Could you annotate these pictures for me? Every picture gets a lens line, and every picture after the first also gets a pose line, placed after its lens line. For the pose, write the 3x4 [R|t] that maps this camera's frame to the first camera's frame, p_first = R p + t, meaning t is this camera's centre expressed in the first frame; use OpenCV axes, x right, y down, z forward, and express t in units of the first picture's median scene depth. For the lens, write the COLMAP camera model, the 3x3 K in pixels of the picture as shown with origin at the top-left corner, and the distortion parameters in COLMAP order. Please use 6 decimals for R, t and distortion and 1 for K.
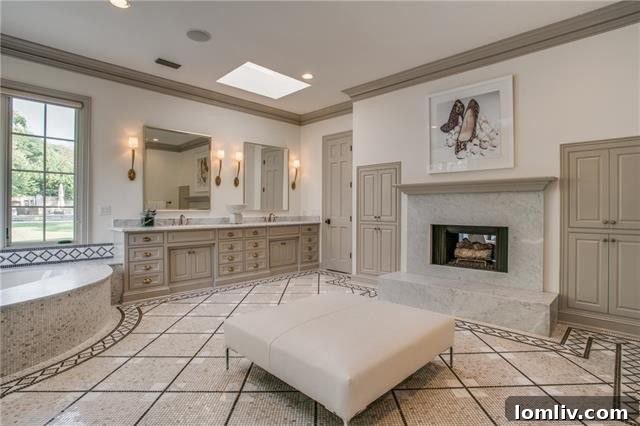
lens RADIAL K [[327.7, 0, 322.7], [0, 327.7, 206.4], [0, 0, 1]] dist [-0.004368, -0.000712]
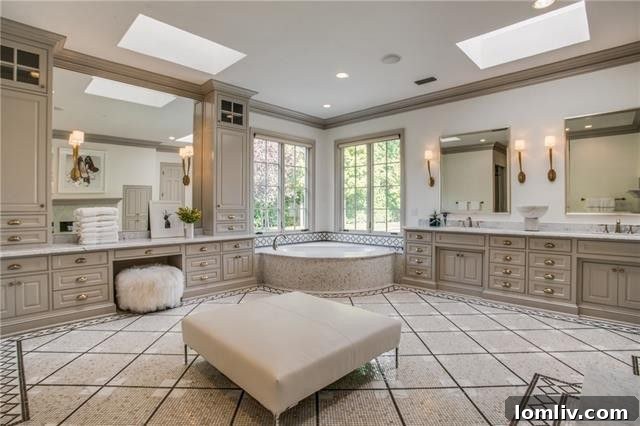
lens RADIAL K [[327.7, 0, 322.7], [0, 327.7, 206.4], [0, 0, 1]] dist [-0.004368, -0.000712]
pose [[0.036518, -0.011610, -0.999266, 0.554708], [0.001867, 0.999932, -0.011549, 0.003769], [0.999331, -0.001444, 0.036538, 0.538147]]
